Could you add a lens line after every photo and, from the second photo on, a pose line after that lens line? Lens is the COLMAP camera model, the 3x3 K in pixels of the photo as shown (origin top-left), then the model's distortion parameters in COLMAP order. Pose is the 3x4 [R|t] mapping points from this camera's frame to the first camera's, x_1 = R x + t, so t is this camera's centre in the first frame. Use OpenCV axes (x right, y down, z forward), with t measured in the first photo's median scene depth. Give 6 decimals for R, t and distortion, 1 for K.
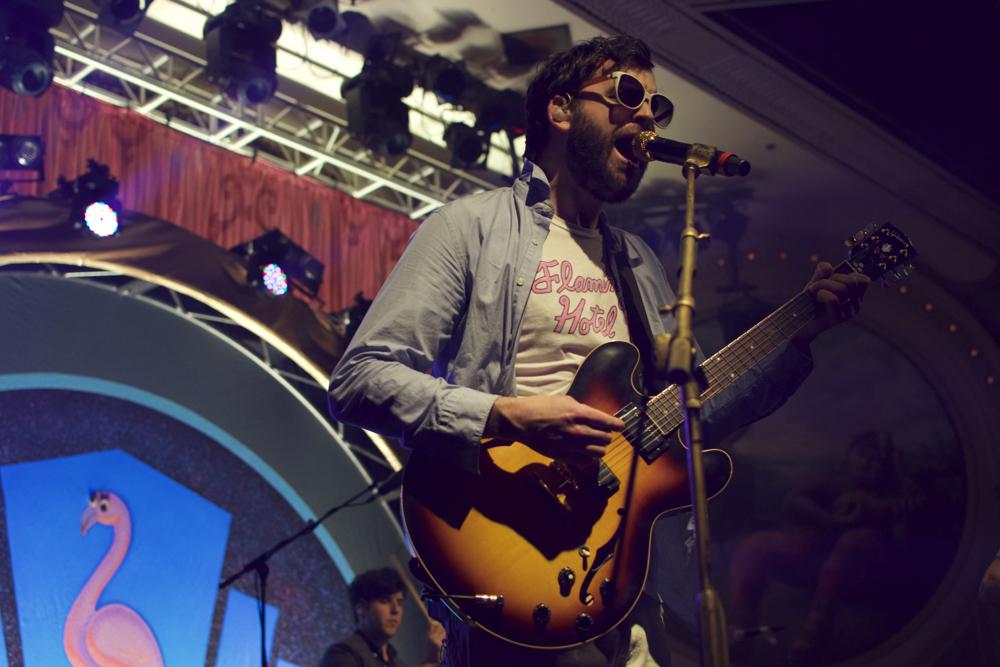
lens RADIAL K [[1506.6, 0, 500.0], [0, 1506.6, 333.5], [0, 0, 1]] dist [-0.198094, 0.184683]
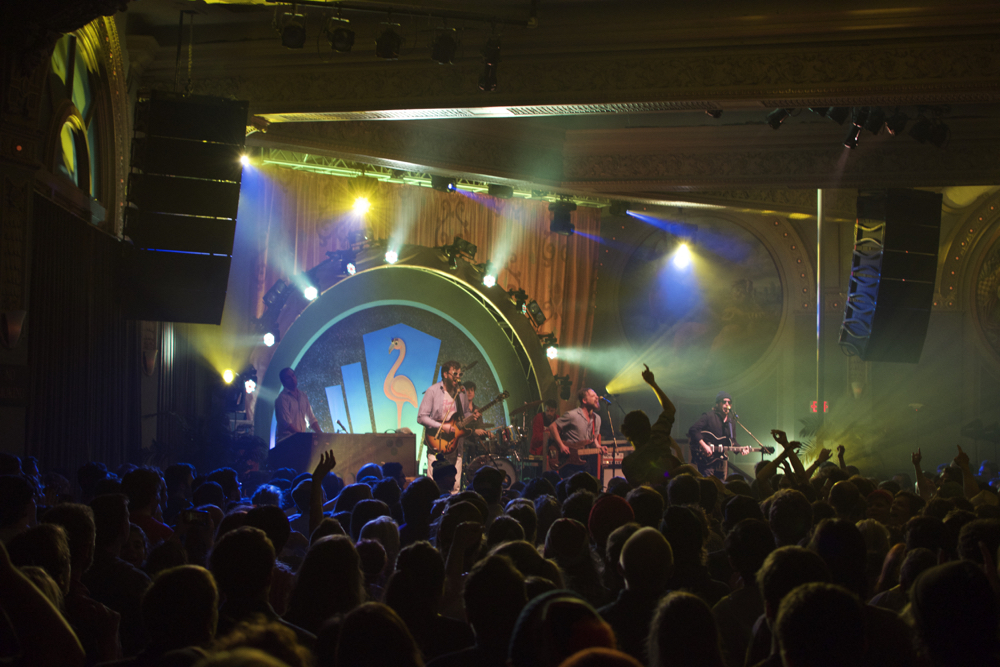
lens RADIAL K [[1506.6, 0, 500.0], [0, 1506.6, 333.5], [0, 0, 1]] dist [-0.198094, 0.184683]
pose [[0.972763, 0.062078, -0.223333, 0.572301], [0.010110, 0.951193, 0.308432, -0.777722], [0.231579, -0.302289, 0.924658, -1.639216]]
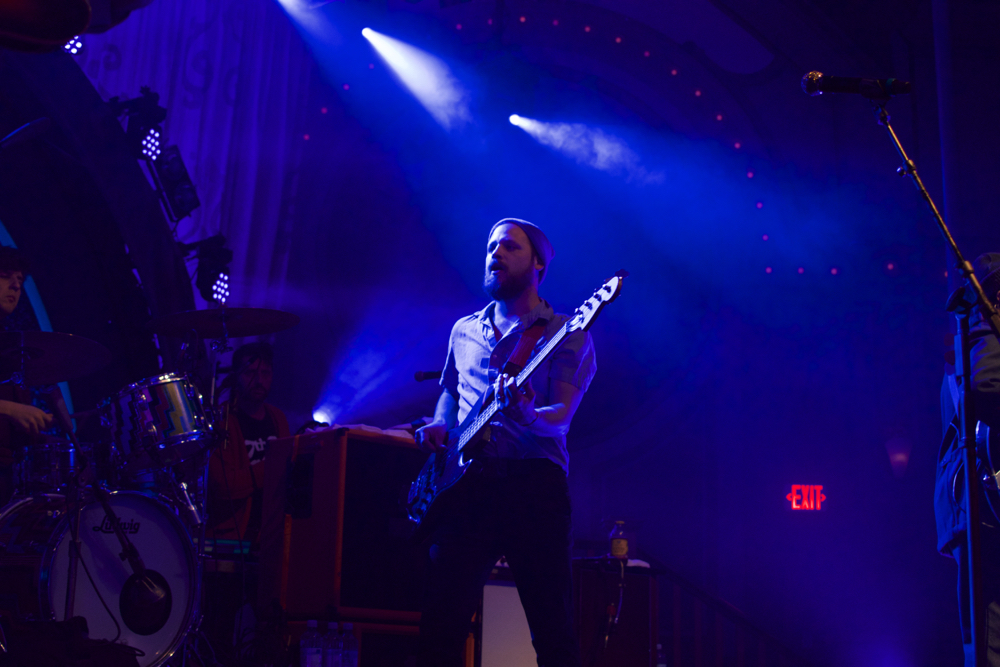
lens RADIAL K [[1506.6, 0, 500.0], [0, 1506.6, 333.5], [0, 0, 1]] dist [-0.198094, 0.184683]
pose [[0.987309, 0.100986, 0.122569, 0.085194], [-0.115784, 0.985961, 0.120314, 0.049958], [-0.108699, -0.132978, 0.985140, 0.051166]]
